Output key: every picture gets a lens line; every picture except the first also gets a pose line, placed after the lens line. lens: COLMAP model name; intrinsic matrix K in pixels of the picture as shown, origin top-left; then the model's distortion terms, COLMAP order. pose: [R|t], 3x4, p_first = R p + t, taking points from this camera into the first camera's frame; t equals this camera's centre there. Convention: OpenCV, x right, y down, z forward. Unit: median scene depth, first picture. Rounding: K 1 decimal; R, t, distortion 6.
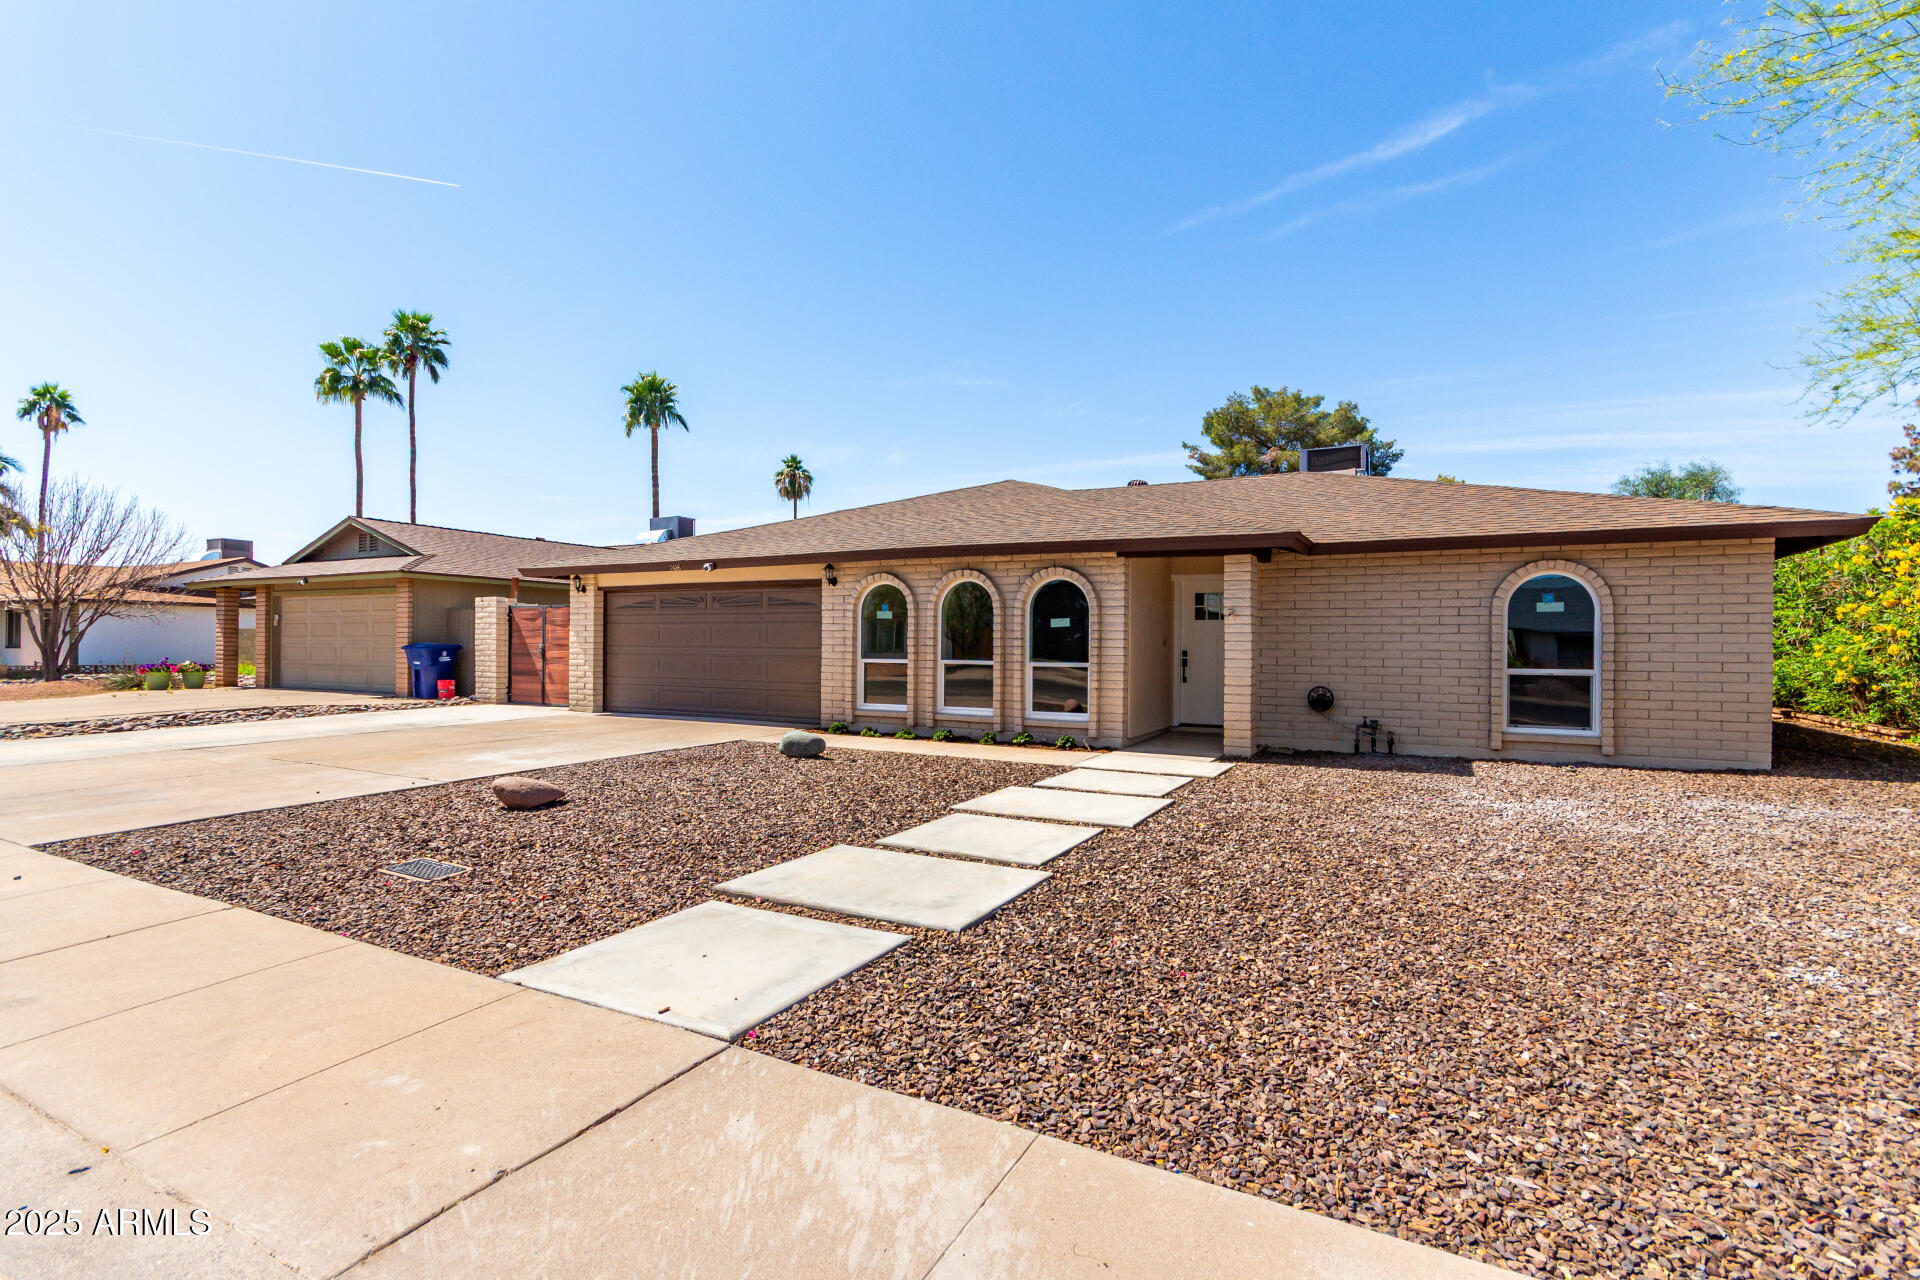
lens RADIAL K [[889.8, 0, 967.8], [0, 889.8, 666.0], [0, 0, 1]] dist [0.003868, 0.000739]
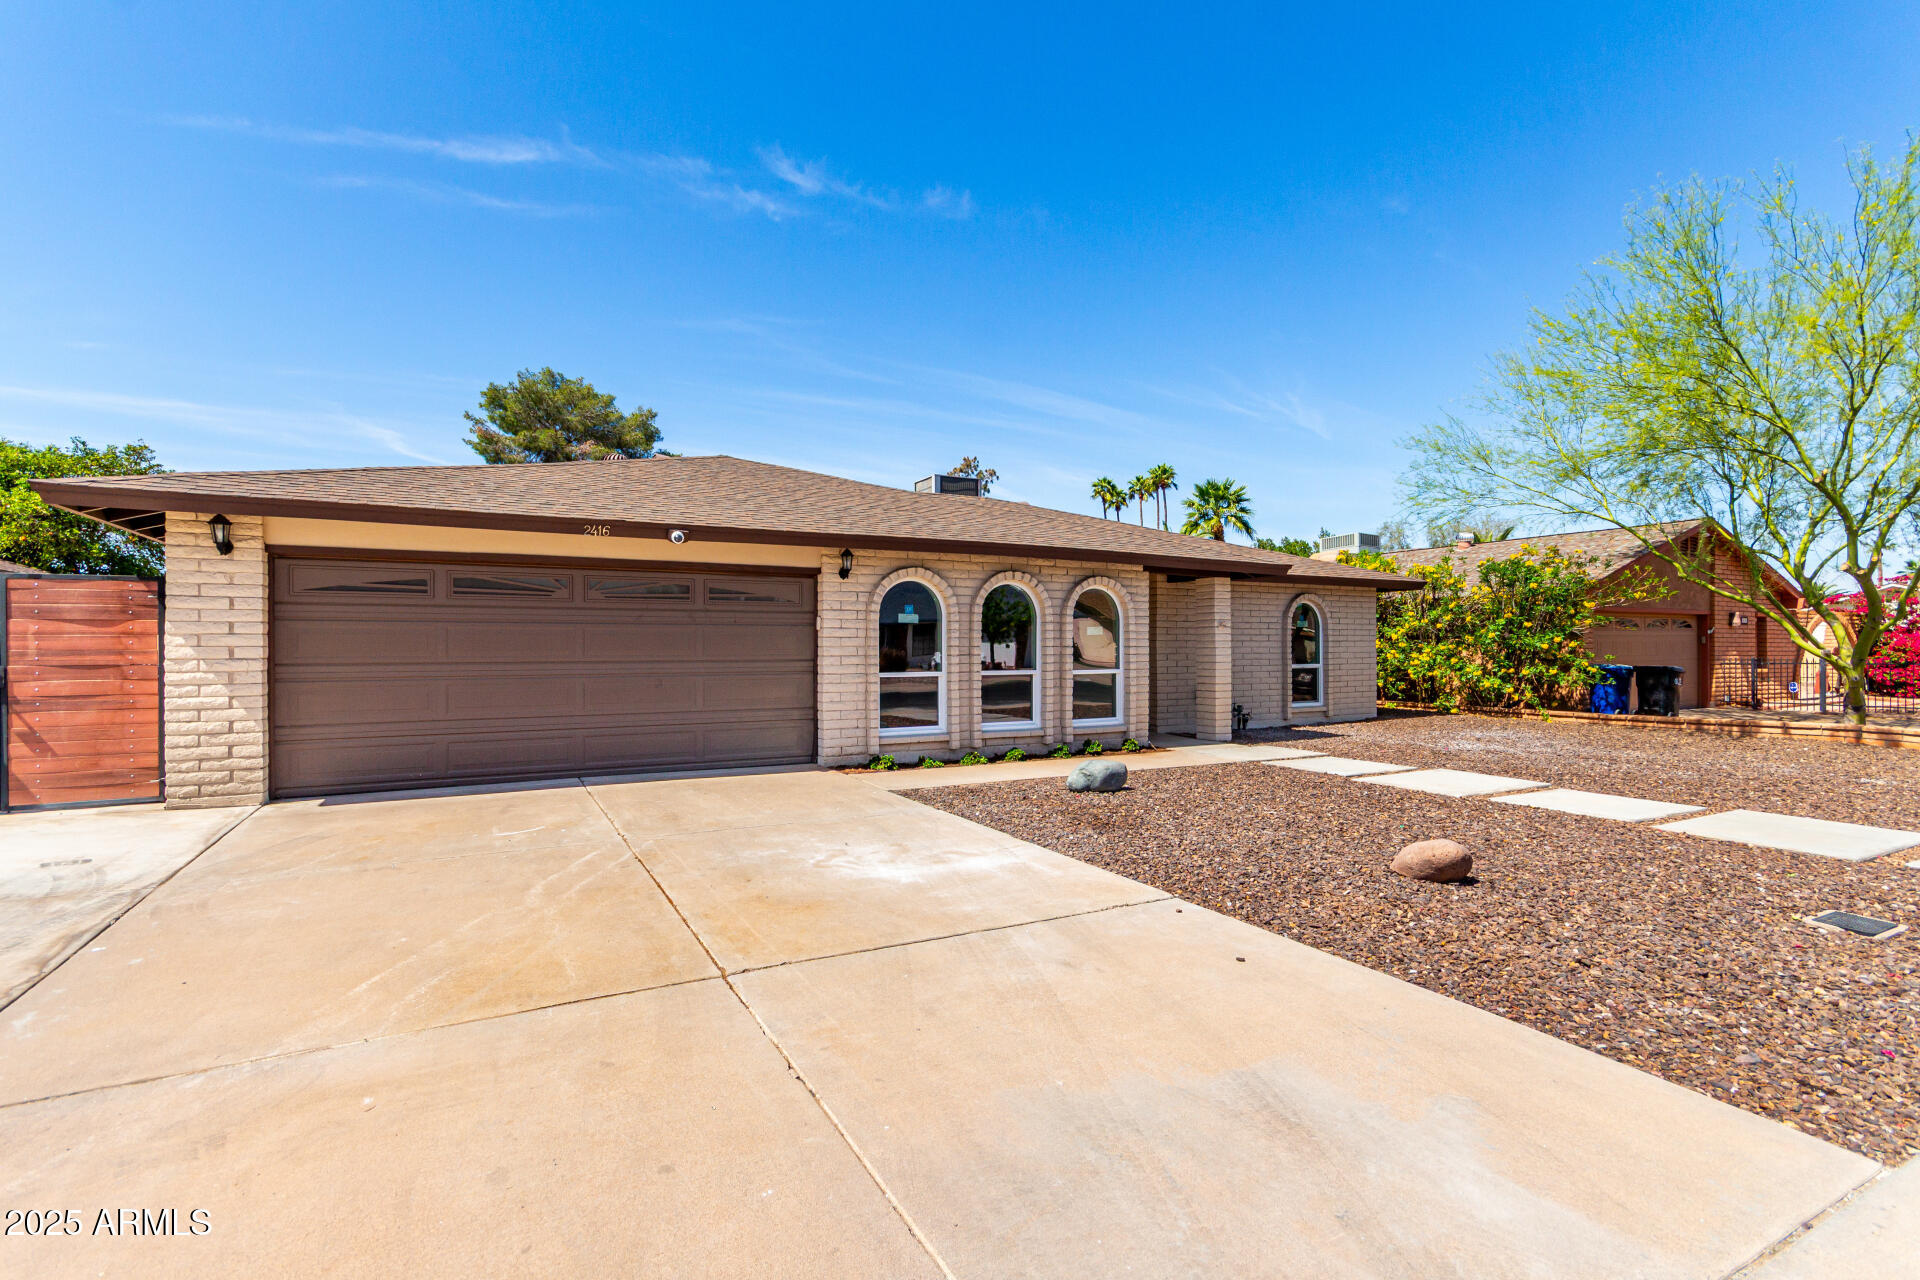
lens RADIAL K [[892.4, 0, 968.4], [0, 892.4, 647.1], [0, 0, 1]] dist [0.001812, 0.001599]
pose [[0.545951, -0.006765, 0.837790, -0.755699], [0.027937, 0.999558, -0.010134, -0.021118], [-0.837351, 0.028938, 0.545899, 0.510115]]
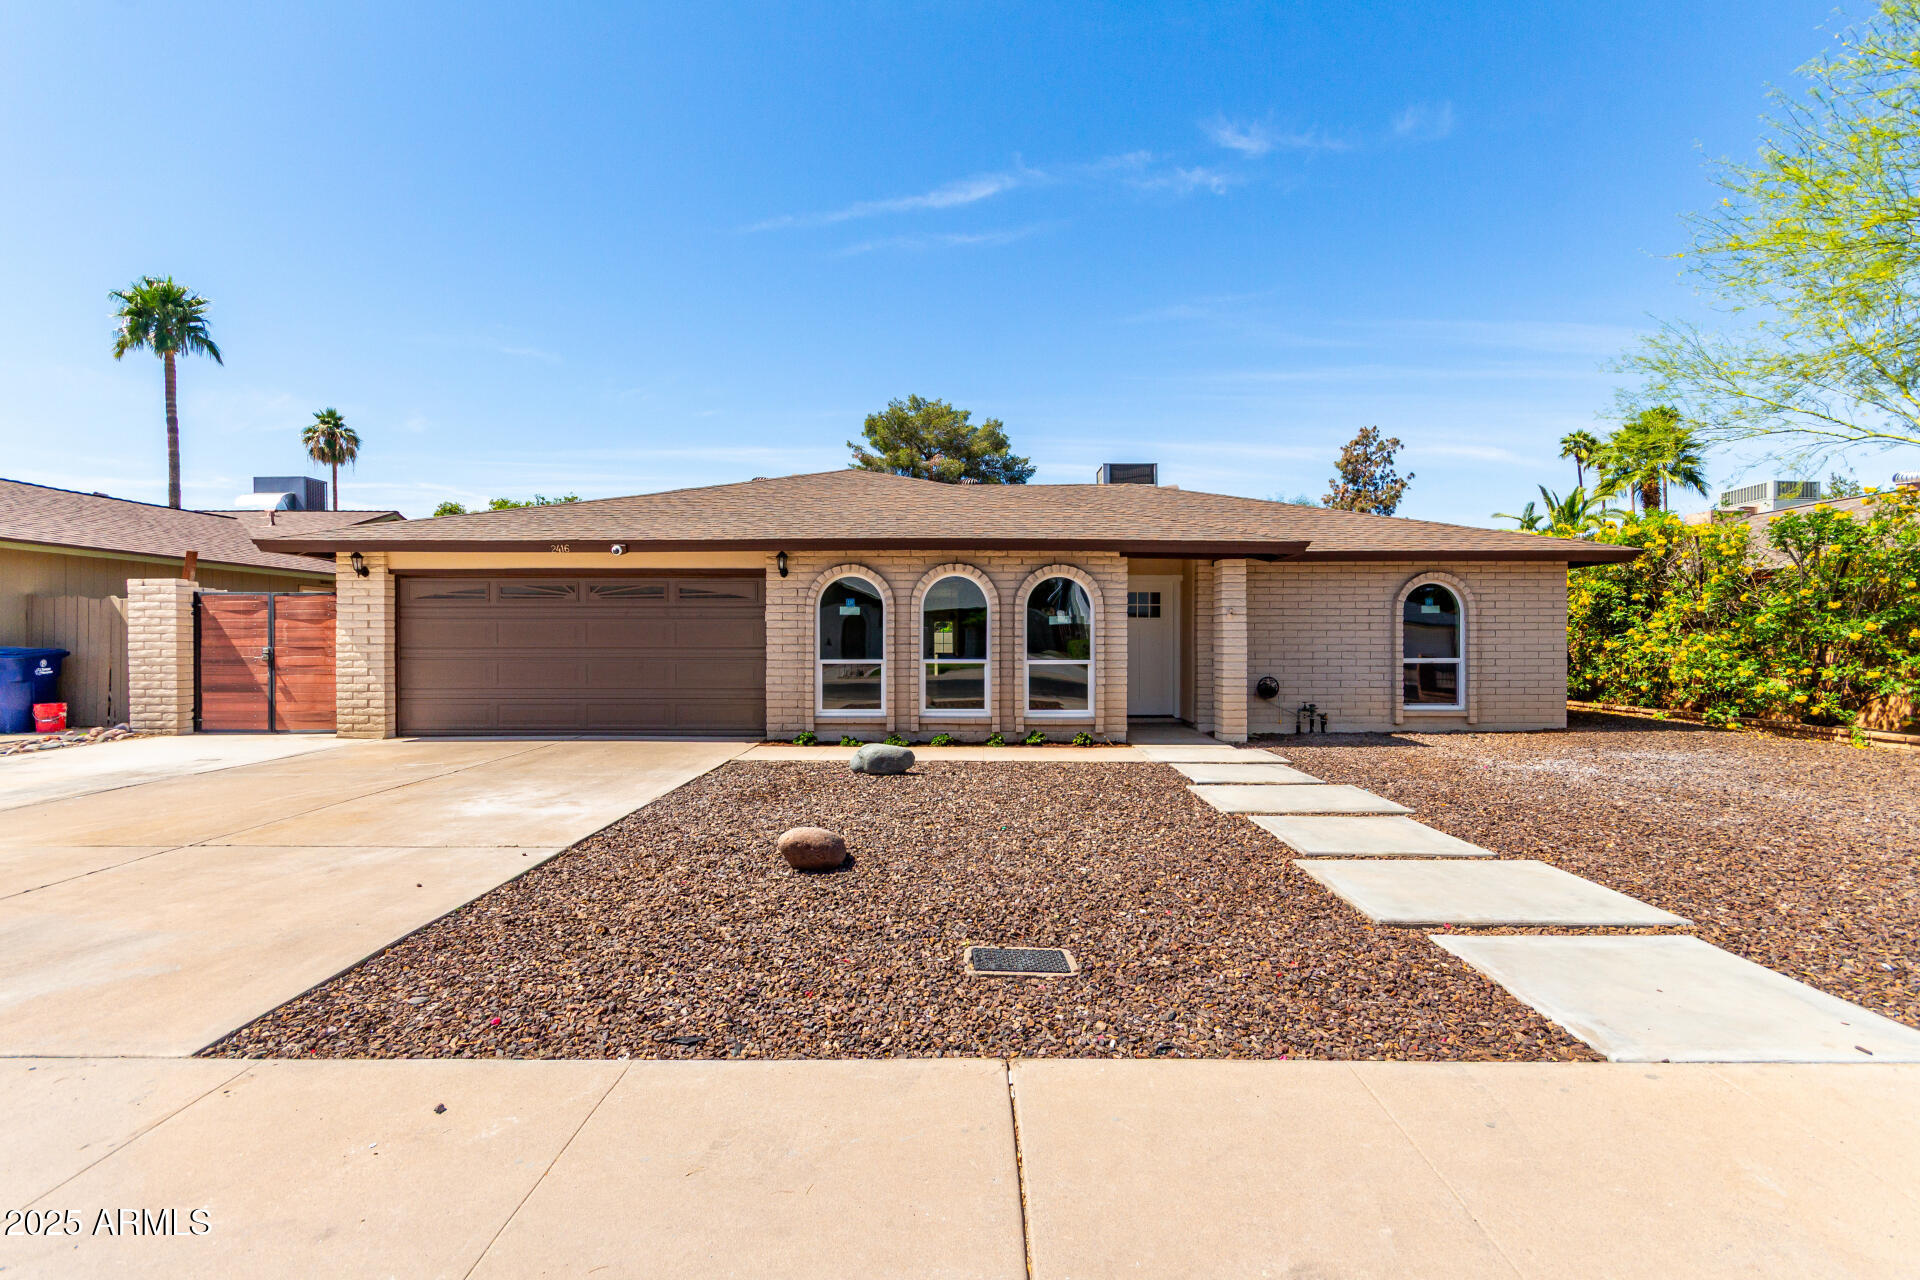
lens RADIAL K [[882.3, 0, 962.9], [0, 882.3, 642.1], [0, 0, 1]] dist [0.002488, 0.000842]
pose [[0.886175, -0.008937, 0.463265, -0.409219], [0.018256, 0.999711, -0.015636, -0.009549], [-0.462992, 0.022313, 0.886082, 0.156132]]
